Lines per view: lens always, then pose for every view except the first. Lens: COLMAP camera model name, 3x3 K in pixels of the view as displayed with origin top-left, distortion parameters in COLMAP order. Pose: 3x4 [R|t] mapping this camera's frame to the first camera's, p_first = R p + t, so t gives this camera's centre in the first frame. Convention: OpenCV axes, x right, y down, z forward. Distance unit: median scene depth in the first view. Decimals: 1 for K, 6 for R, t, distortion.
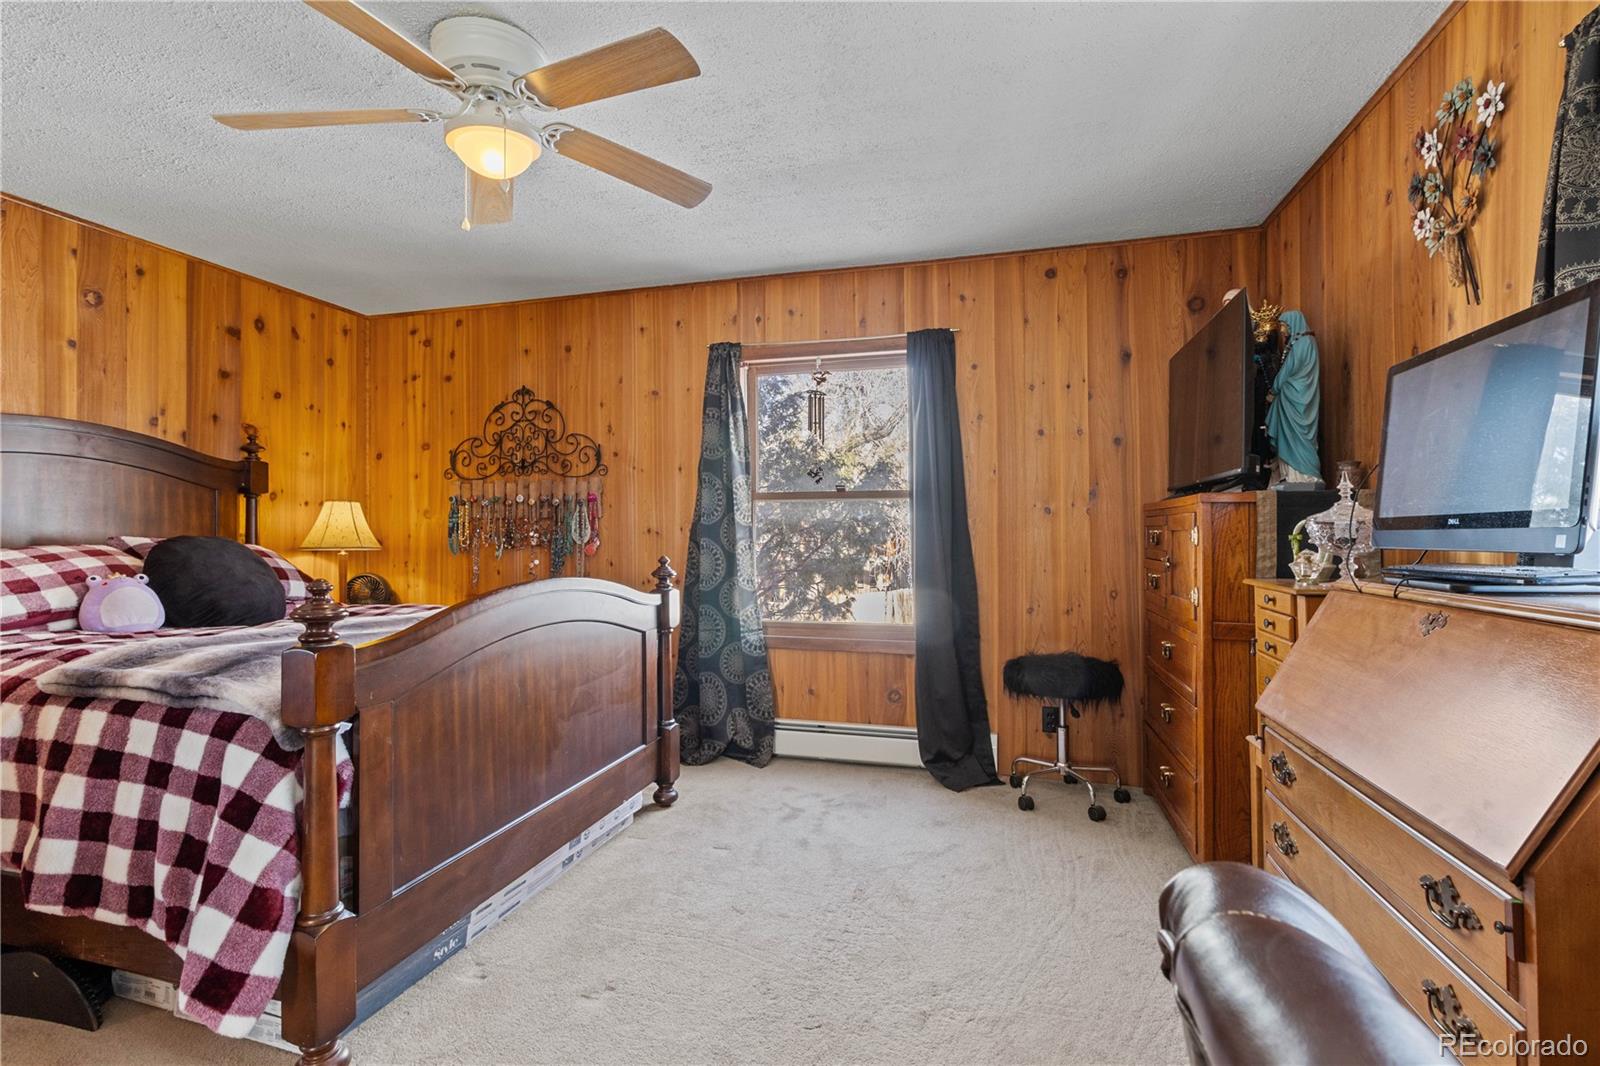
lens RADIAL K [[740.0, 0, 798.4], [0, 740.0, 523.5], [0, 0, 1]] dist [0.000239, 0.000064]
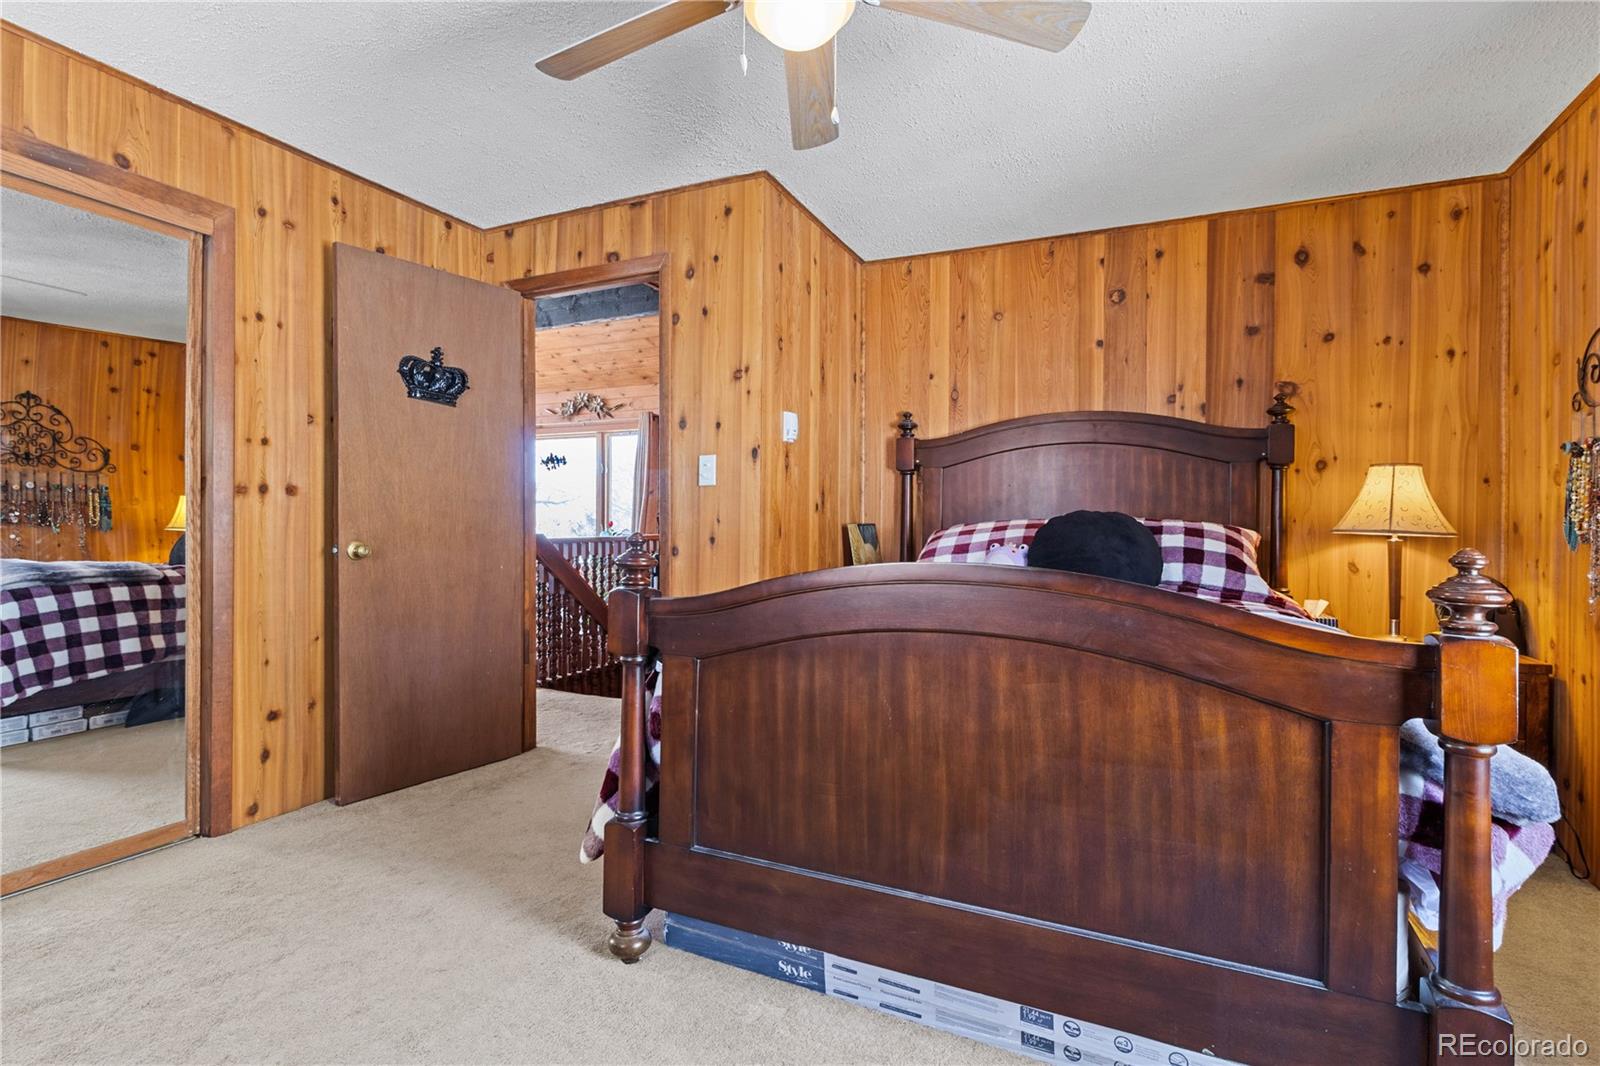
lens RADIAL K [[777.4, 0, 800.0], [0, 777.4, 533.0], [0, 0, 1]] dist [-0.000421, 0.000072]
pose [[-0.162020, 0.012653, -0.986706, 0.241760], [0.003167, 0.999919, 0.012302, 0.027638], [0.986782, -0.001132, -0.162047, 0.664431]]
